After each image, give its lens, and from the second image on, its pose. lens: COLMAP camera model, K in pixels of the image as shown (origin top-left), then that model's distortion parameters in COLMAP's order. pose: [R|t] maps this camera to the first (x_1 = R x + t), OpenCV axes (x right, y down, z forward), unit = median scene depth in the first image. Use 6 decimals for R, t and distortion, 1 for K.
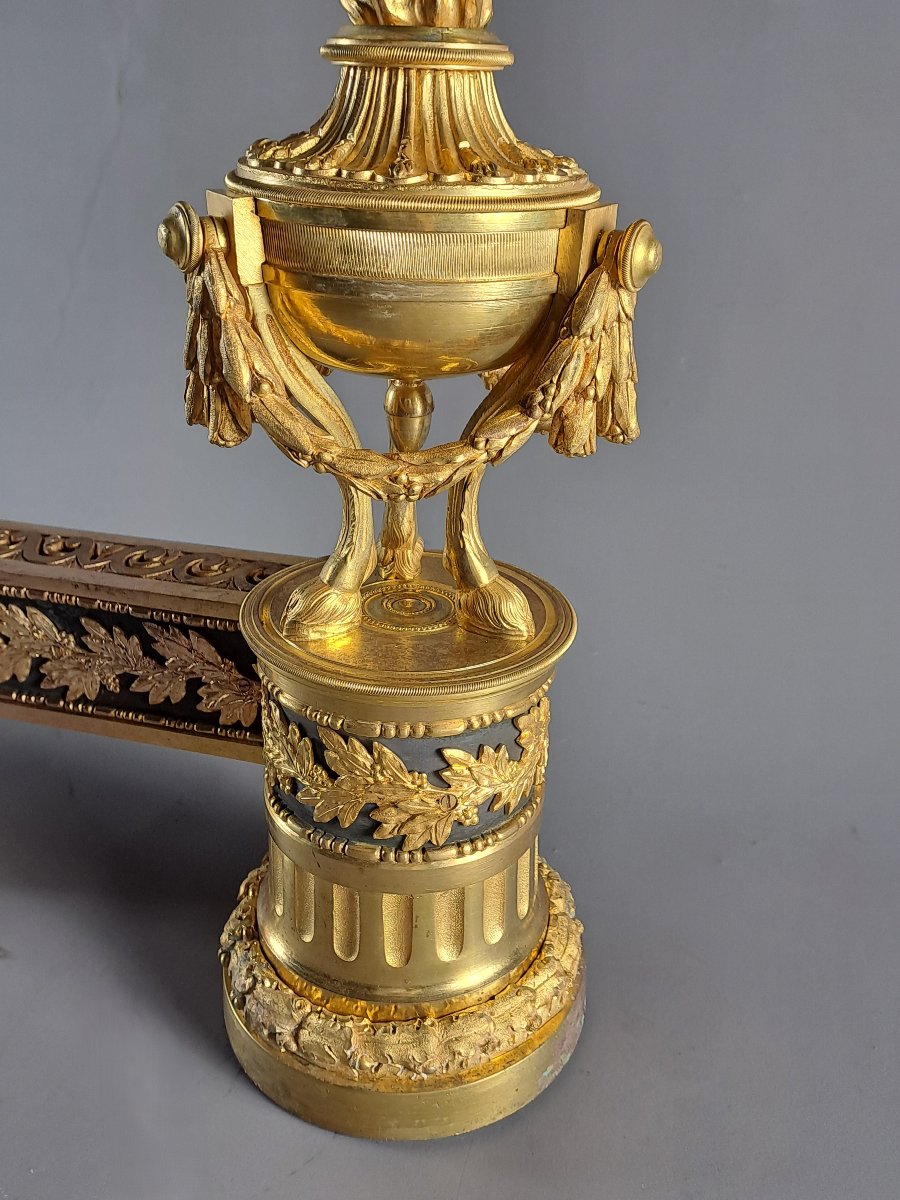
lens RADIAL K [[1134.3, 0, 450.0], [0, 1134.3, 600.0], [0, 0, 1]] dist [0.096308, -0.004486]
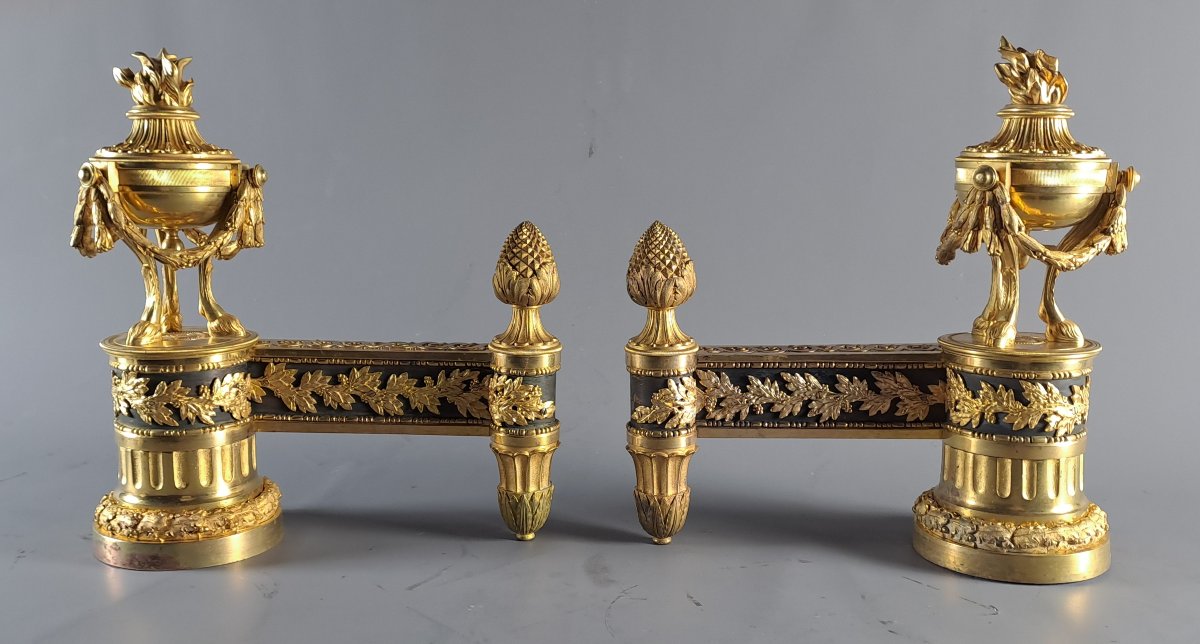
lens RADIAL K [[1180.1, 0, 601.2], [0, 1180.1, 339.6], [0, 0, 1]] dist [0.152007, -0.132519]
pose [[0.964650, -0.065874, 0.255170, -1.515923], [0.131664, 0.959222, -0.250117, 0.516842], [-0.228289, 0.274872, 0.933986, -1.070619]]
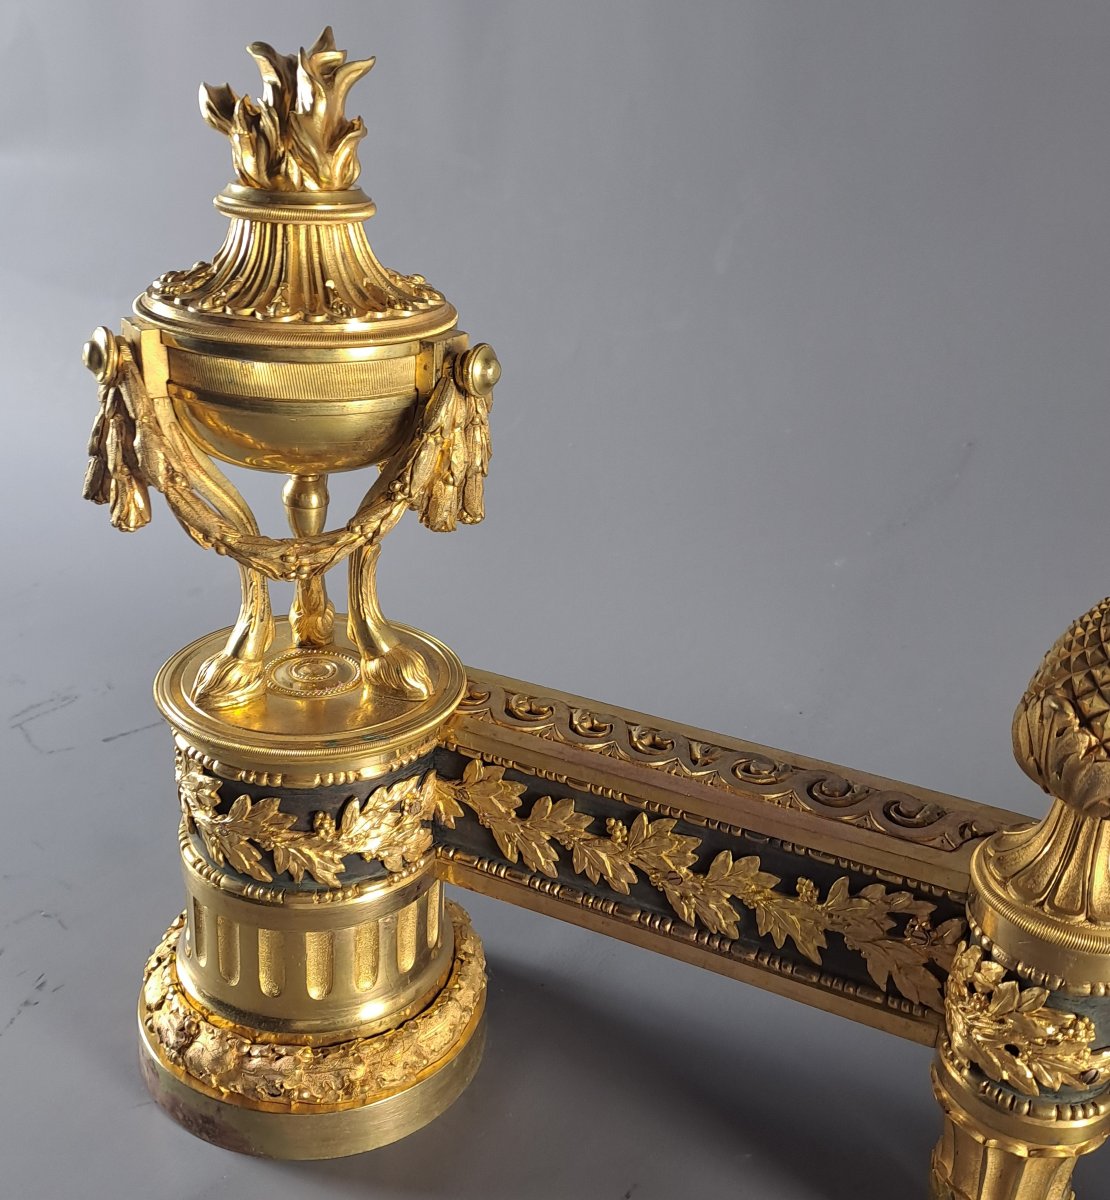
lens RADIAL K [[1383.5, 0, 511.6], [0, 1383.5, 597.7], [0, 0, 1]] dist [0.196862, -0.359839]
pose [[0.986153, 0.078531, -0.146065, -1.326088], [-0.083917, 0.995988, -0.031078, -0.290604], [0.143038, 0.042905, 0.988787, 0.129371]]
